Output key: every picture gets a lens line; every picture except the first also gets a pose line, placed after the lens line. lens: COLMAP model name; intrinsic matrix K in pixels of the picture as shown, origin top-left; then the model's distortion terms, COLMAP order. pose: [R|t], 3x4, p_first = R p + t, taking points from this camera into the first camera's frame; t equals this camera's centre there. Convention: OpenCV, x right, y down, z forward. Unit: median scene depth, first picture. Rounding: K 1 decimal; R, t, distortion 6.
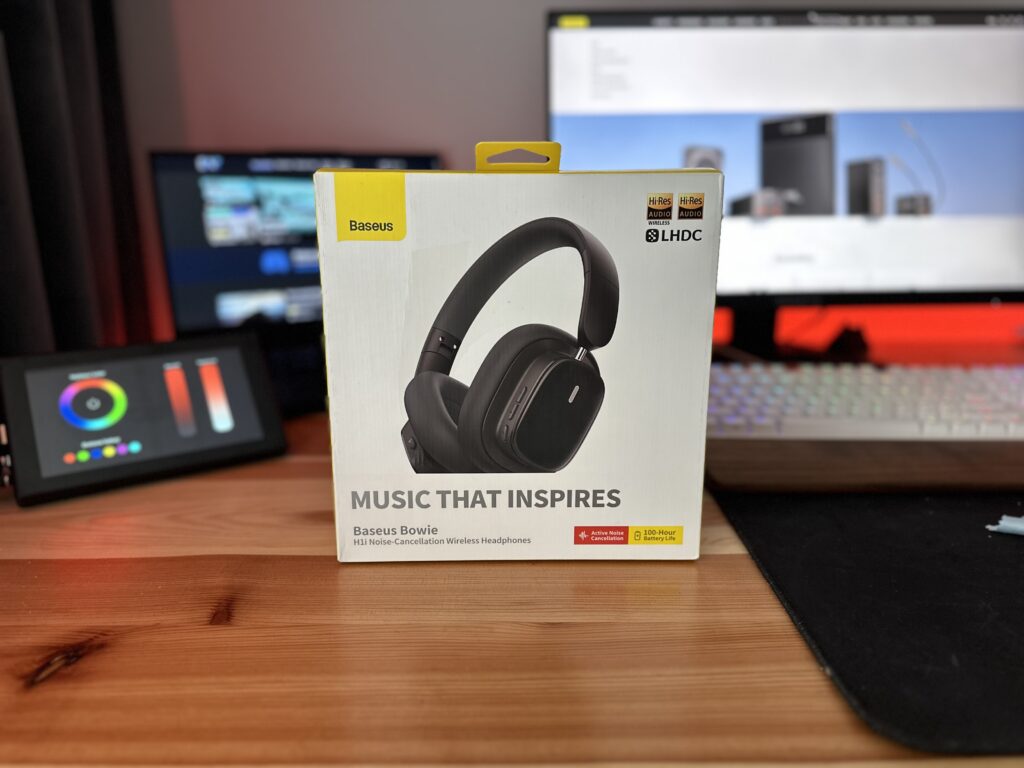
lens RADIAL K [[764.7, 0, 515.2], [0, 764.7, 380.8], [0, 0, 1]] dist [-0.004917, -0.010737]
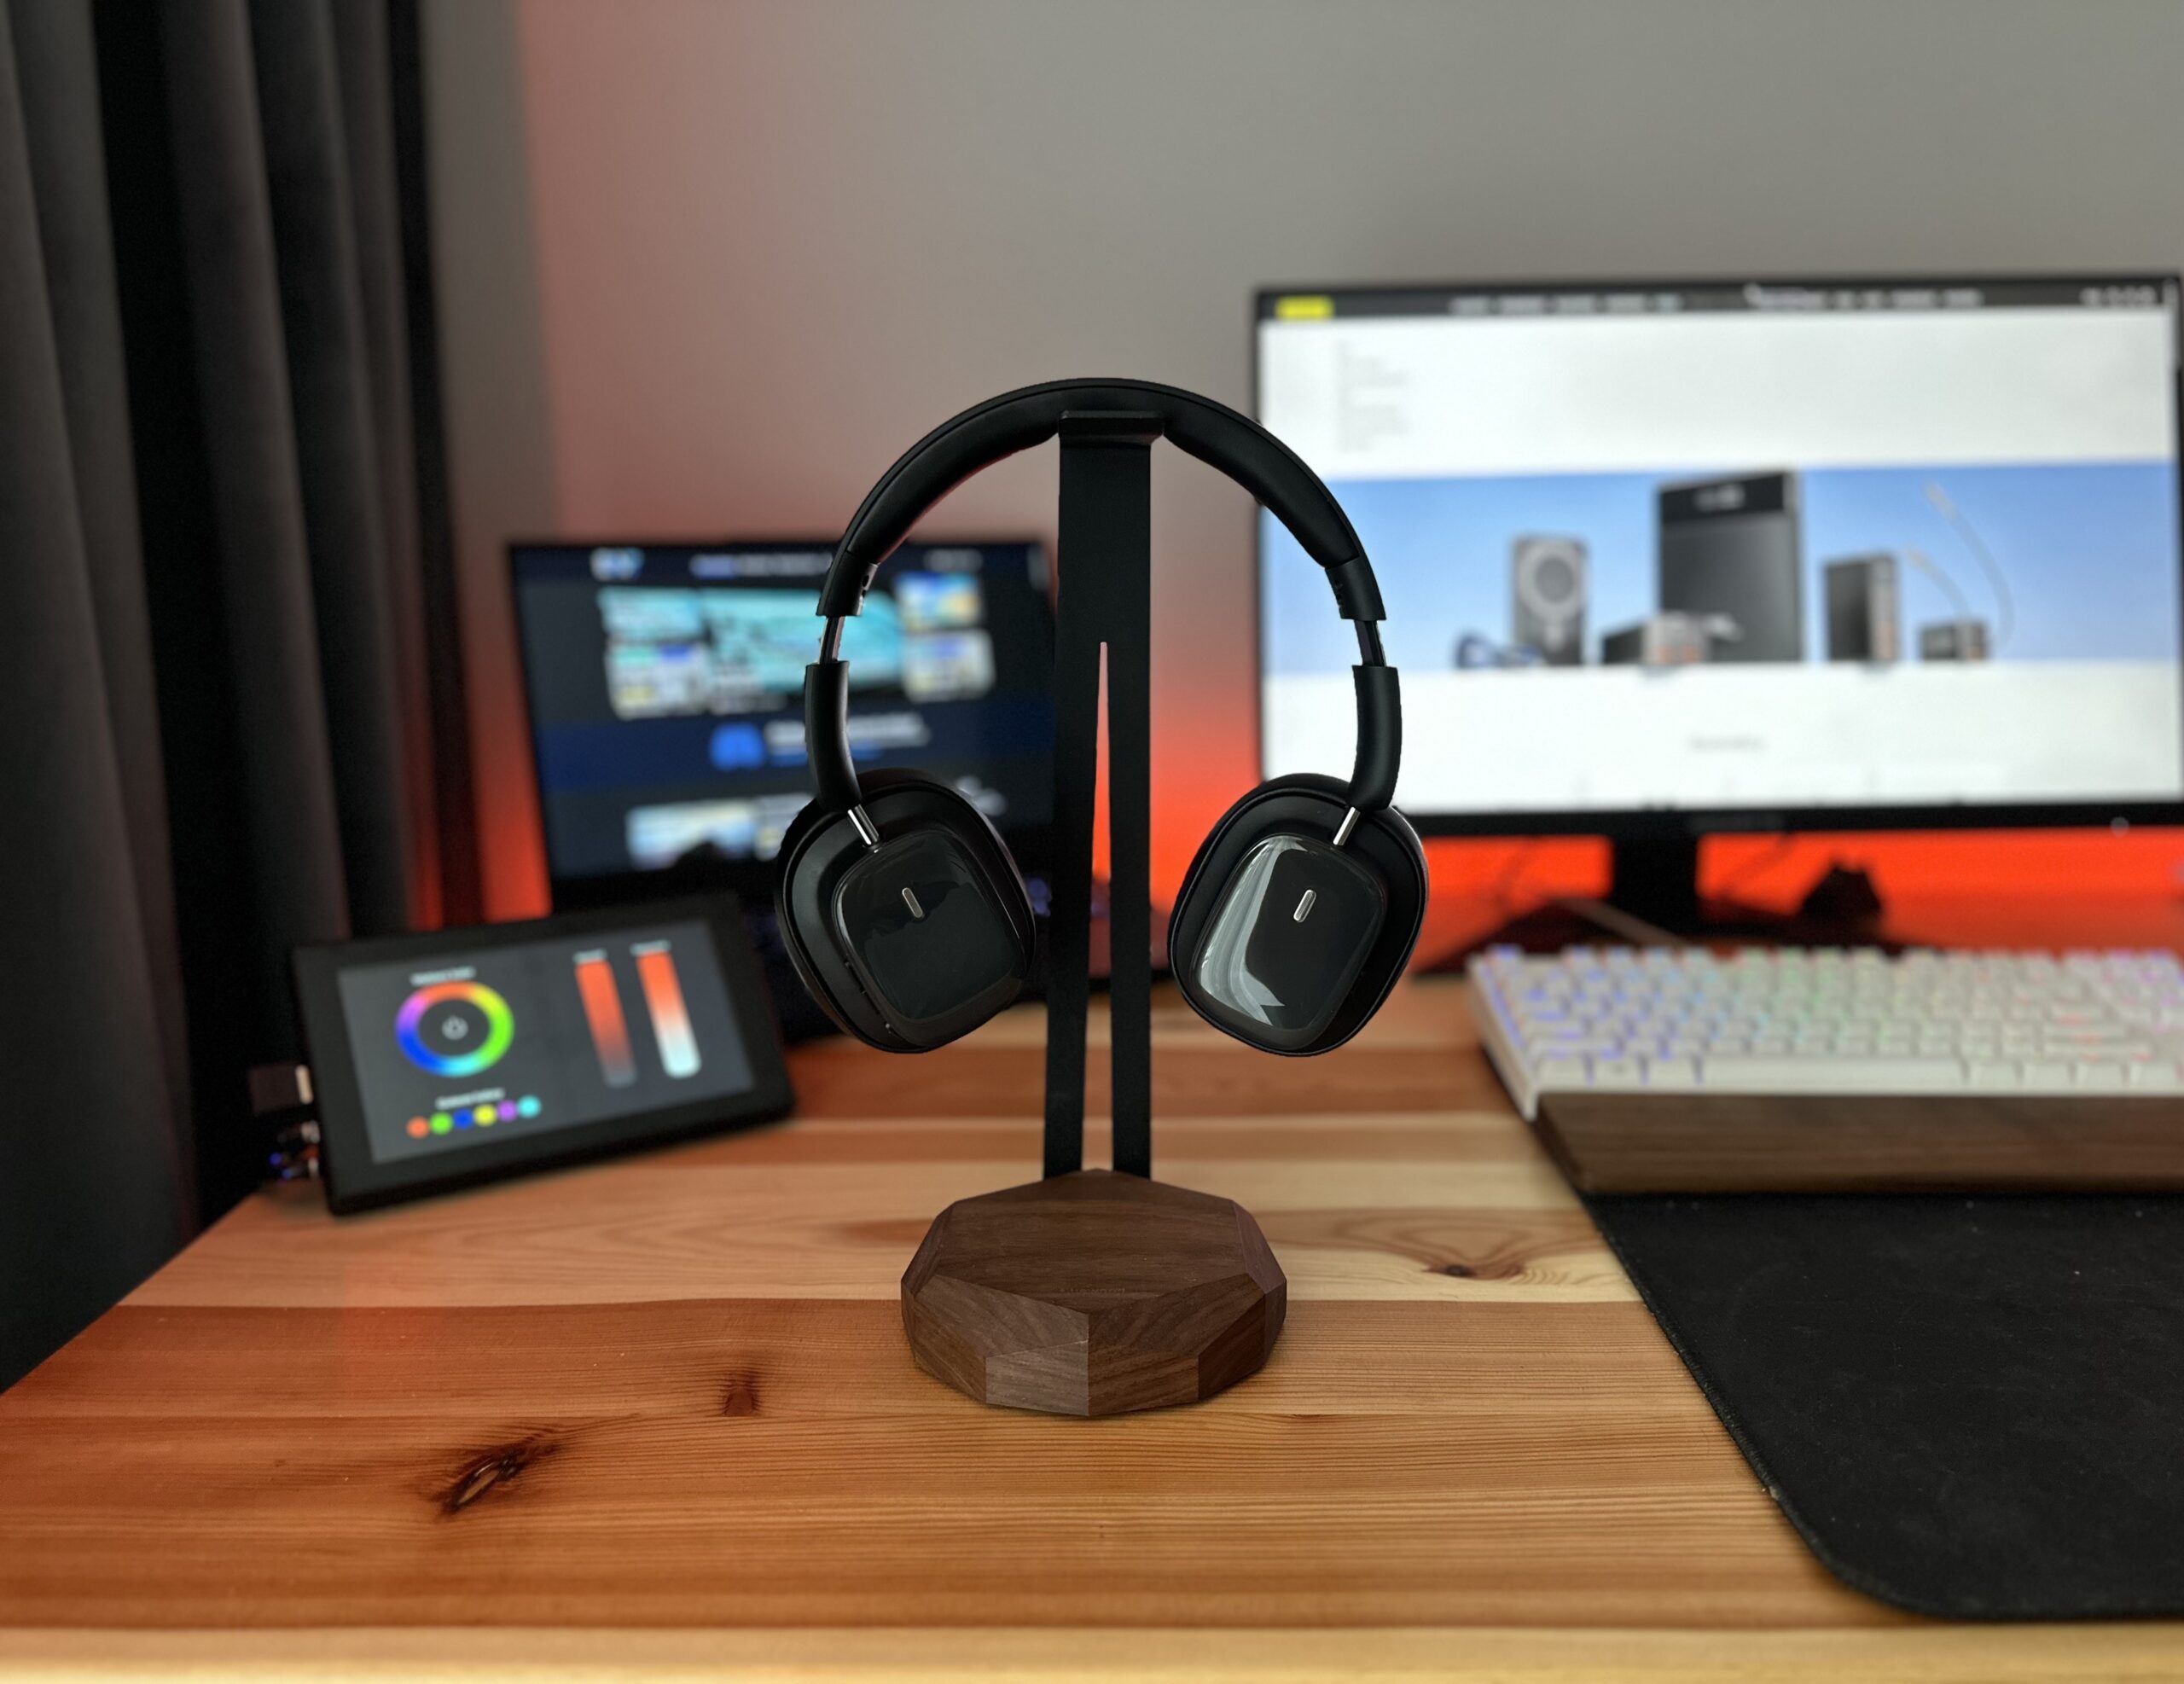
lens RADIAL K [[1657.7, 0, 1121.9], [0, 1657.7, 839.6], [0, 0, 1]] dist [0.093754, -0.198417]
pose [[0.999917, -0.000343, -0.012842, -0.057156], [-0.000474, 0.997981, -0.063515, -0.032146], [0.012838, 0.063516, 0.997898, -0.237806]]
